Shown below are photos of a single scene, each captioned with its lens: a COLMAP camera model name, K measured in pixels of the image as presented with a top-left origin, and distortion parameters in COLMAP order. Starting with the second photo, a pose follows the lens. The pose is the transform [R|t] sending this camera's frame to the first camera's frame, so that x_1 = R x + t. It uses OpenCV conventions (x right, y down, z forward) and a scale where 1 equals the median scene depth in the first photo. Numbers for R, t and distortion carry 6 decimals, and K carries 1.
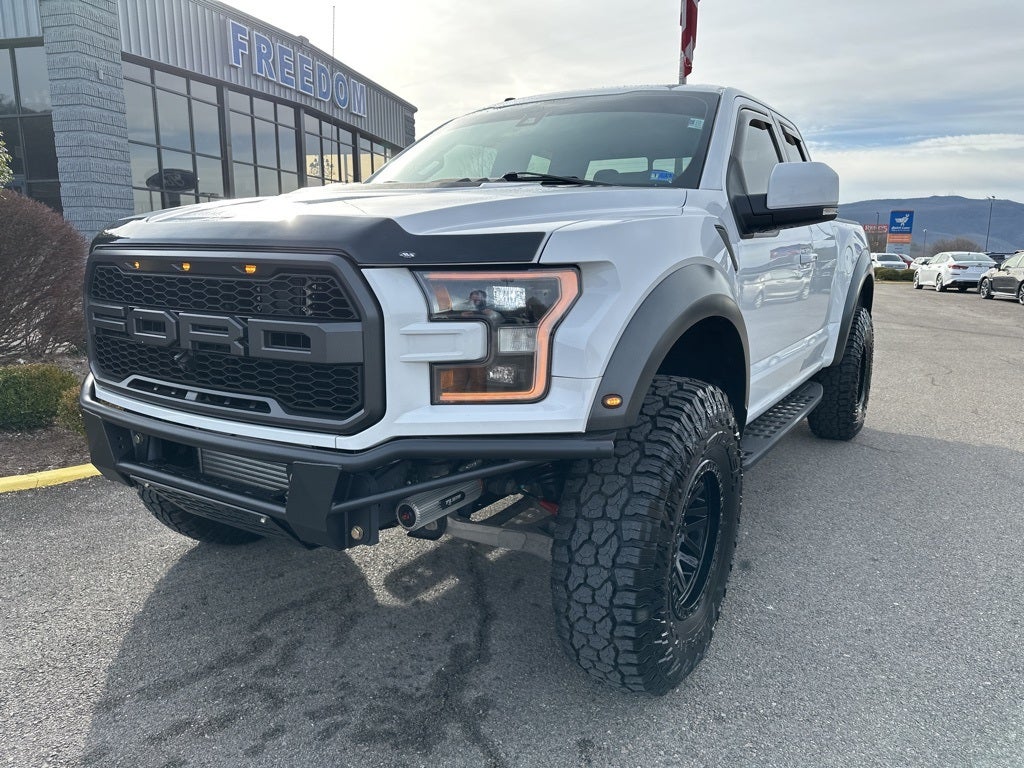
lens RADIAL K [[720.4, 0, 519.0], [0, 720.4, 383.1], [0, 0, 1]] dist [0.038841, -0.040432]
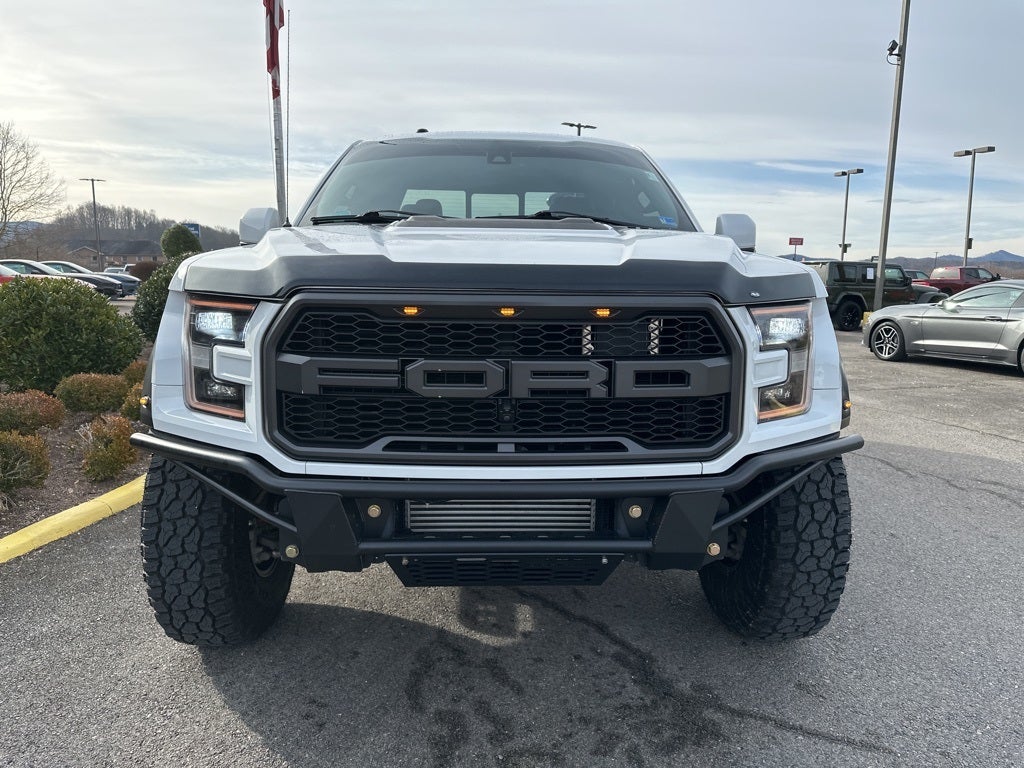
lens RADIAL K [[720.3, 0, 510.2], [0, 720.3, 378.6], [0, 0, 1]] dist [0.064759, -0.079873]
pose [[0.830451, -0.083436, 0.550808, -0.859515], [0.100081, 0.994979, -0.000173, -0.064362], [-0.548028, 0.055270, 0.834632, 0.193987]]
